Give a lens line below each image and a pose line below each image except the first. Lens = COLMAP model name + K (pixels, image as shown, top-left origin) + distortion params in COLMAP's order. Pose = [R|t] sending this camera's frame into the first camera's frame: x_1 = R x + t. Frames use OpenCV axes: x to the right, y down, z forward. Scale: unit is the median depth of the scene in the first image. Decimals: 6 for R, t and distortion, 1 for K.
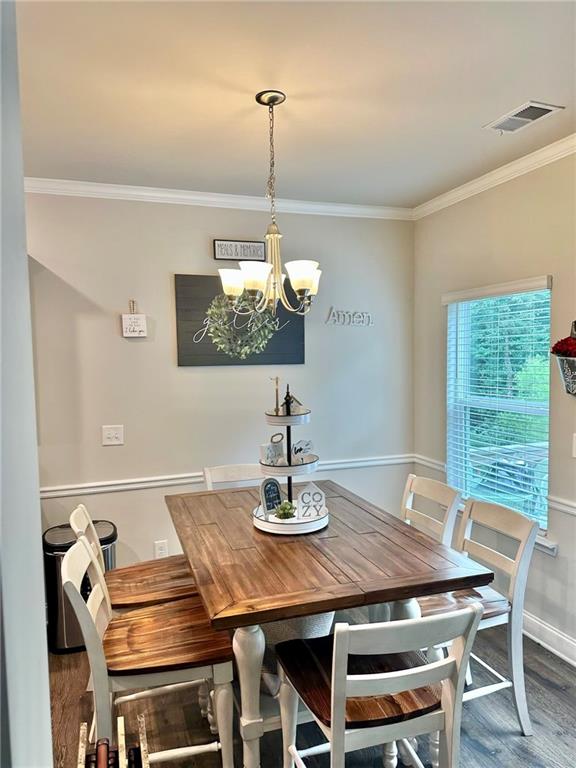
lens RADIAL K [[535.7, 0, 288.3], [0, 535.7, 384.8], [0, 0, 1]] dist [0.005469, 0.001765]
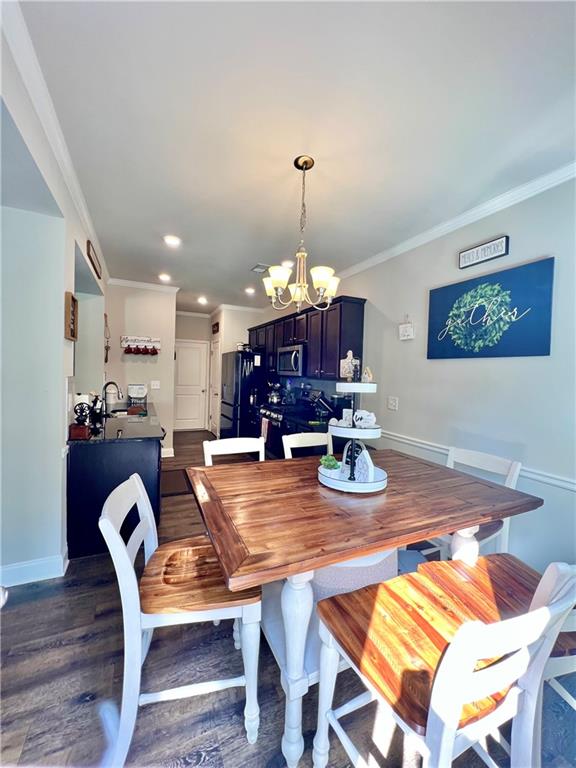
lens RADIAL K [[308.9, 0, 286.5], [0, 308.9, 381.6], [0, 0, 1]] dist [-0.000019, 0.000012]
pose [[0.102475, 0.048815, -0.993537, 0.503961], [-0.085994, 0.995491, 0.040042, 0.019616], [0.991012, 0.081335, 0.106211, 0.559350]]
